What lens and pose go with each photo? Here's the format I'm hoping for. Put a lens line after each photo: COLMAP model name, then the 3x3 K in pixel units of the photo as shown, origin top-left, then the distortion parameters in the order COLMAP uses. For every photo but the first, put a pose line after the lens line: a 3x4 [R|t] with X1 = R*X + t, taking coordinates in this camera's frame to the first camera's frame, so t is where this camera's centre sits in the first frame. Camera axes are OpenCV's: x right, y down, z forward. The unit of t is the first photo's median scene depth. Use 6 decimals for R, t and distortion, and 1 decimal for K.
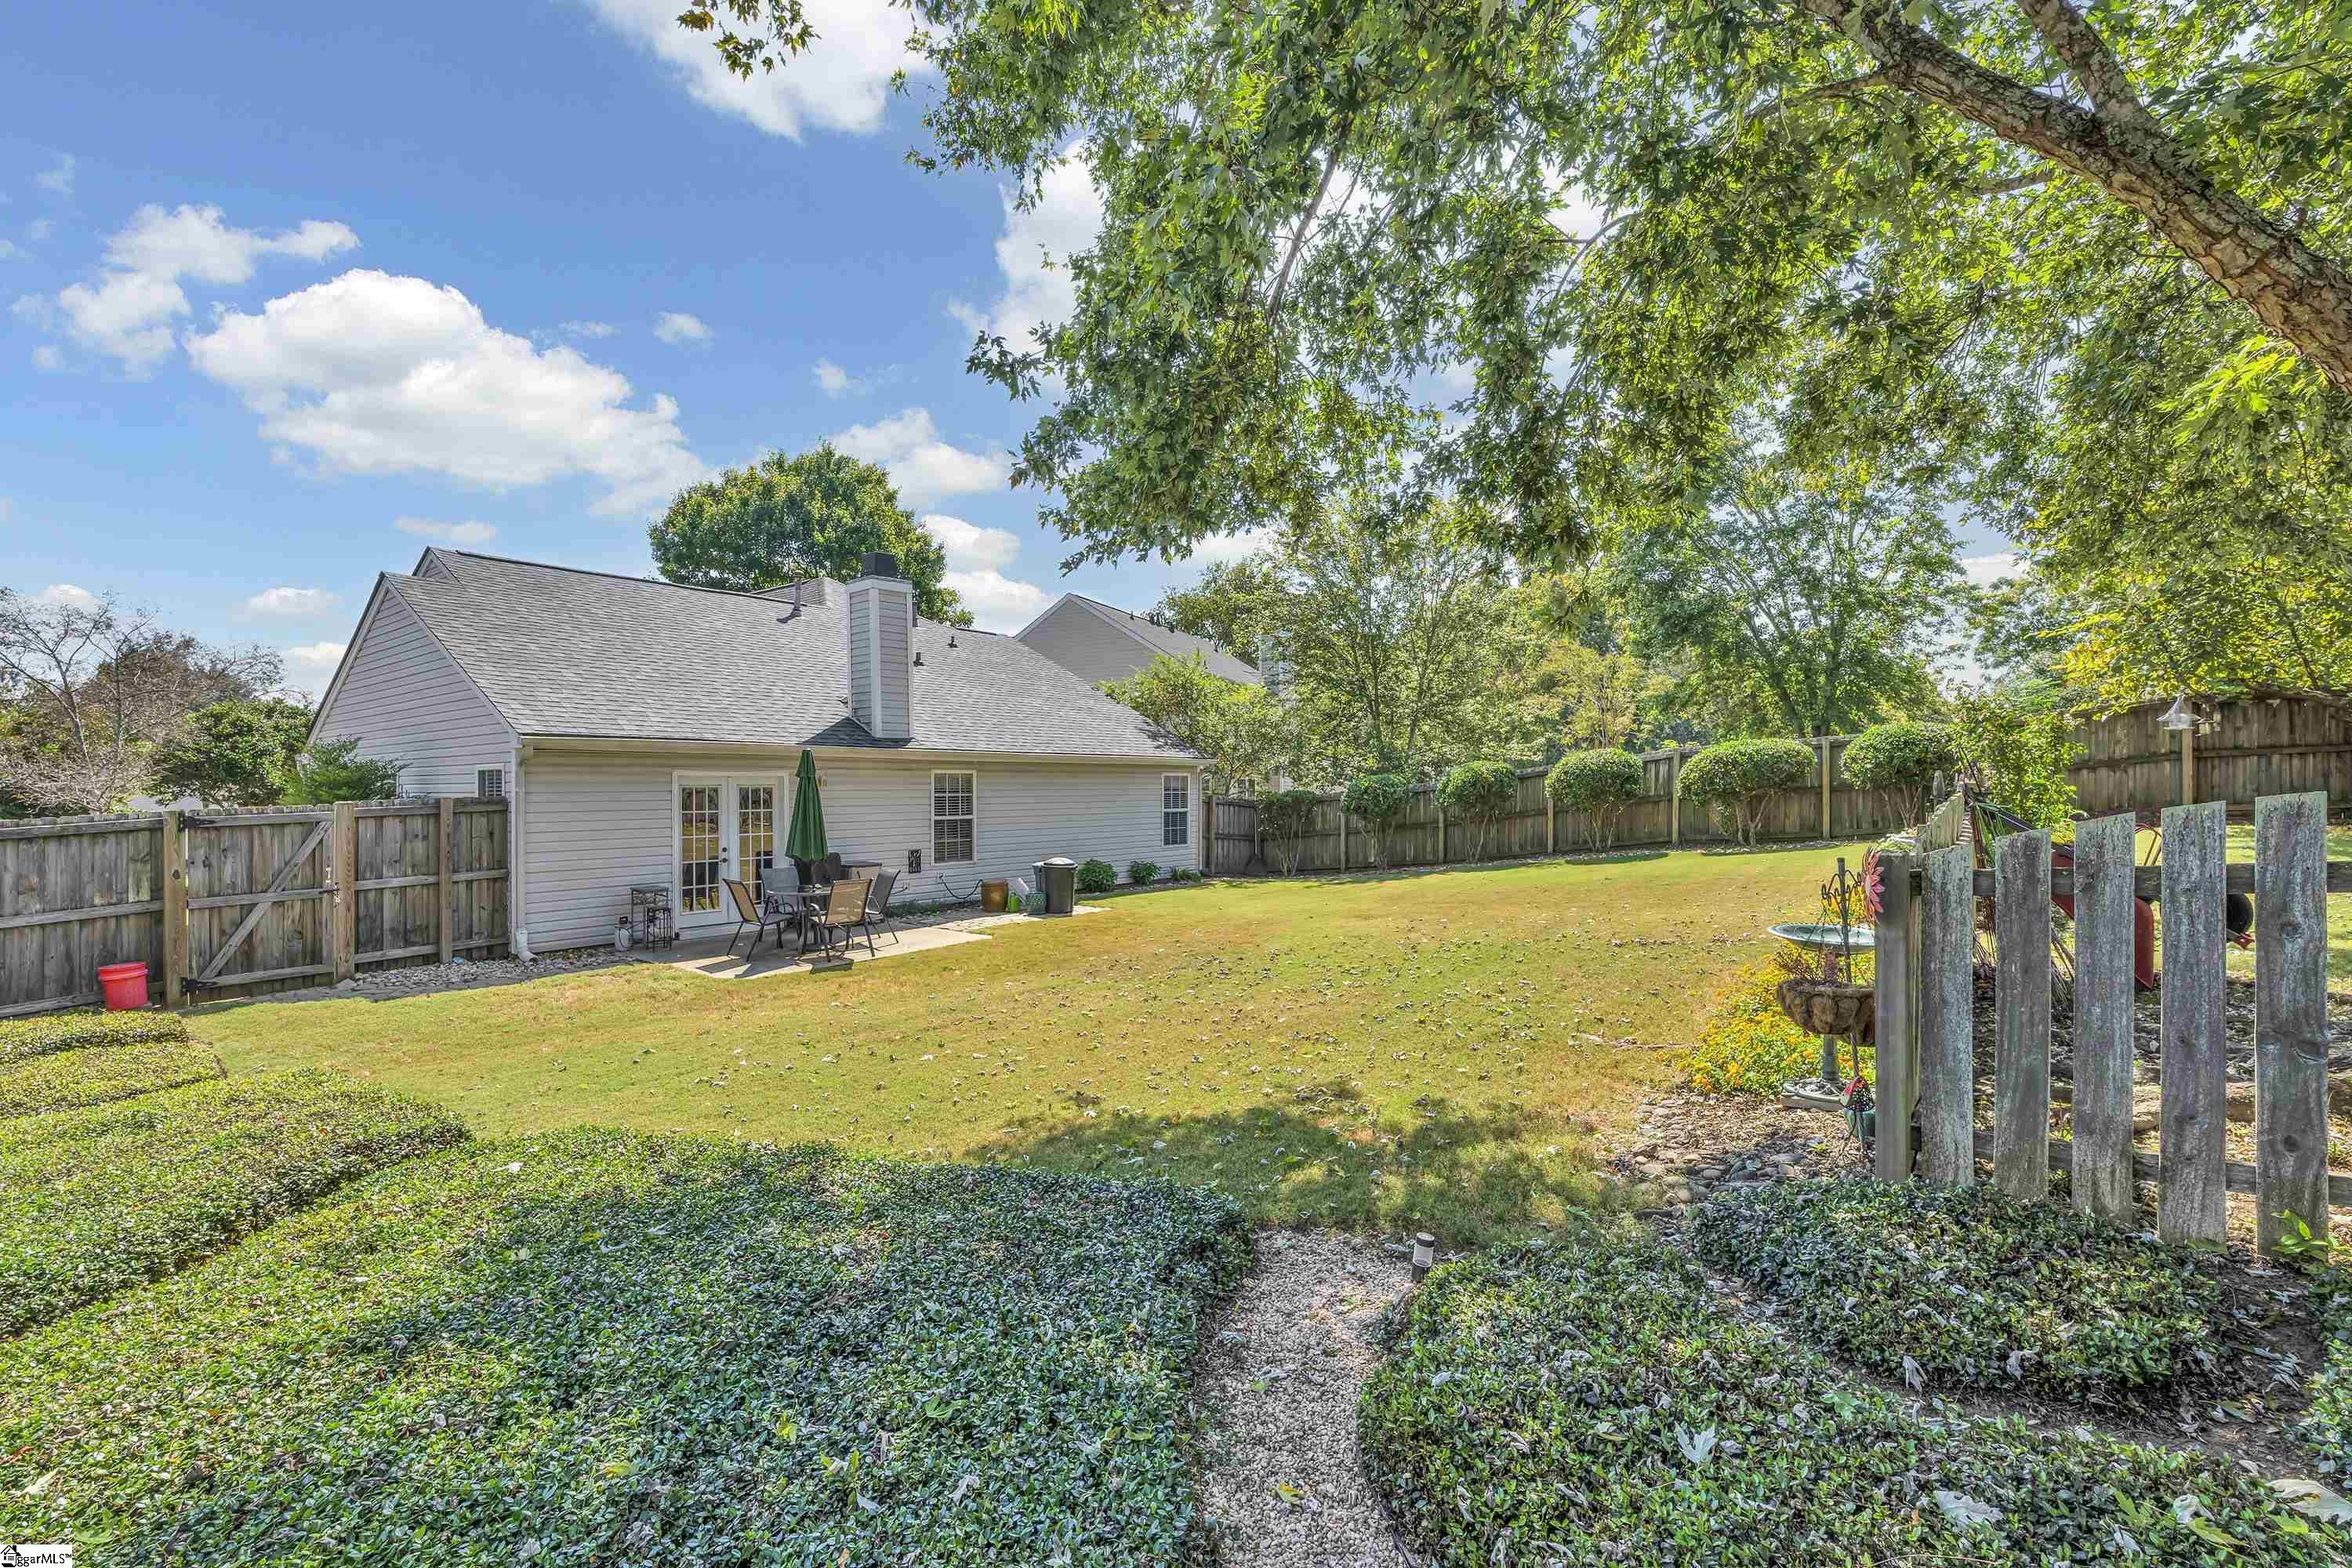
lens RADIAL K [[1051.7, 0, 1162.3], [0, 1051.7, 791.6], [0, 0, 1]] dist [-0.003977, -0.000732]
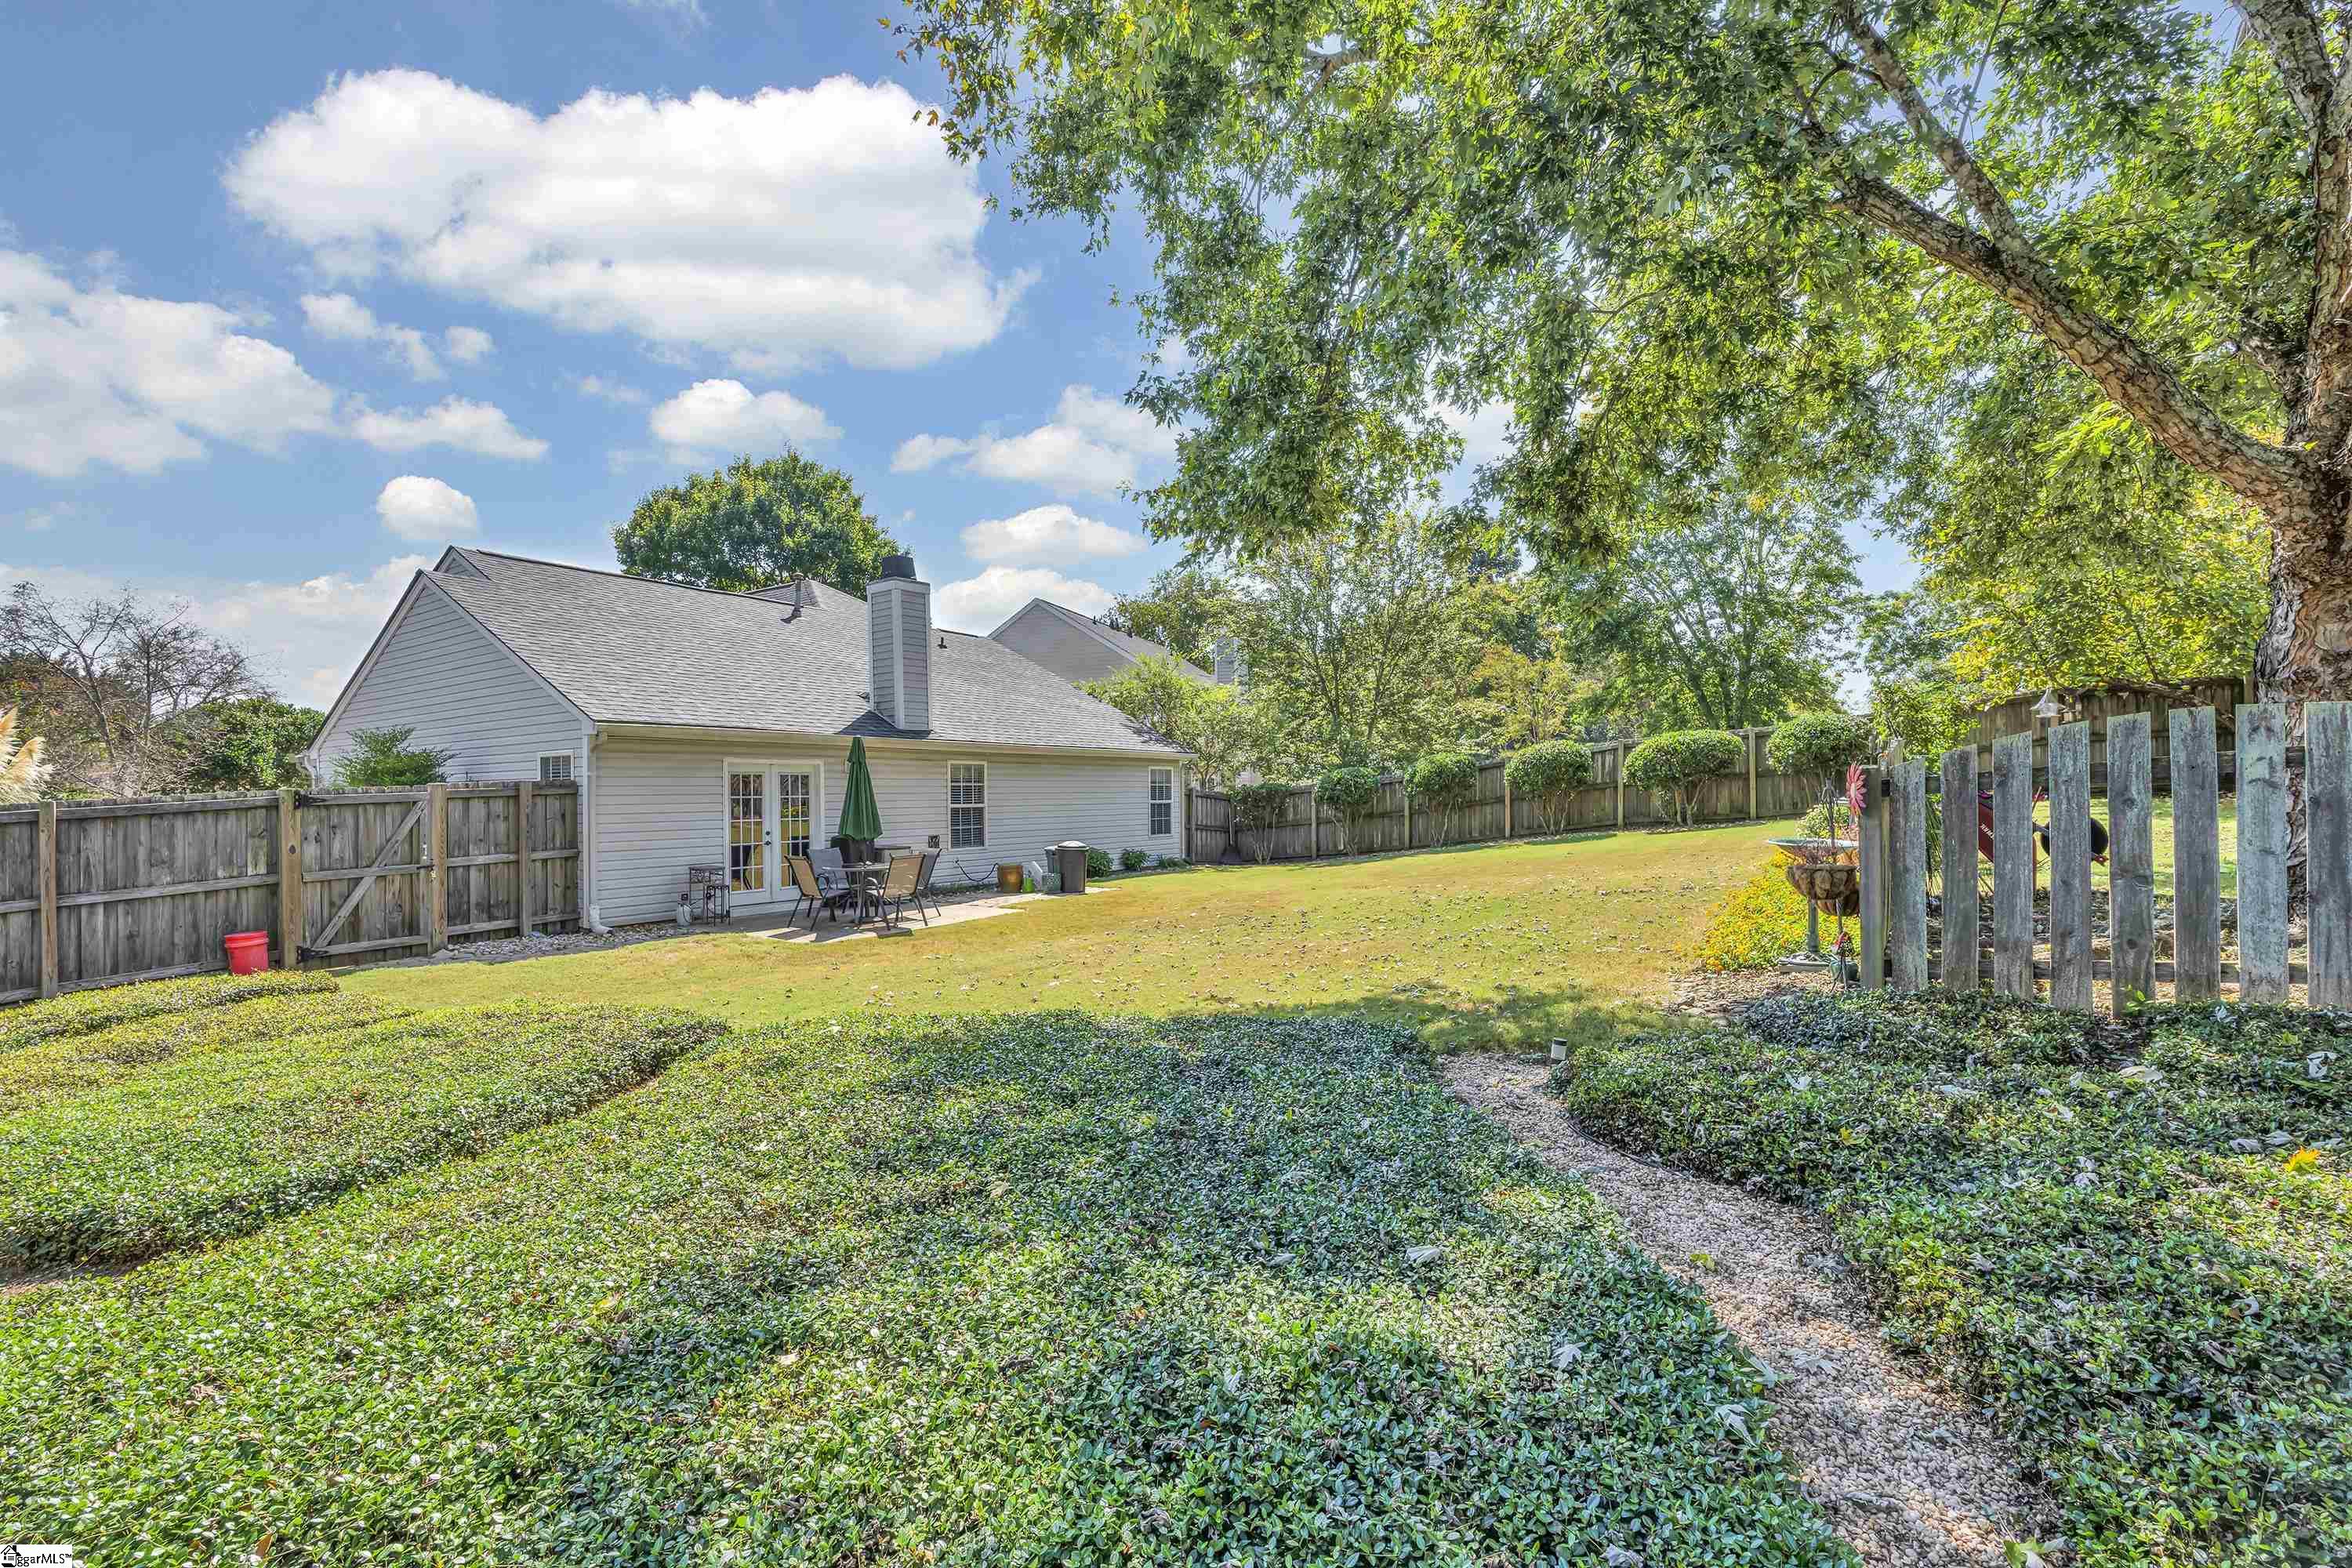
lens RADIAL K [[1051.0, 0, 1165.6], [0, 1051.0, 794.9], [0, 0, 1]] dist [-0.006055, -0.000645]
pose [[0.997358, -0.007002, 0.072310, -0.078614], [0.007365, 0.999962, -0.004759, 0.021136], [-0.072274, 0.005279, 0.997371, -0.075878]]
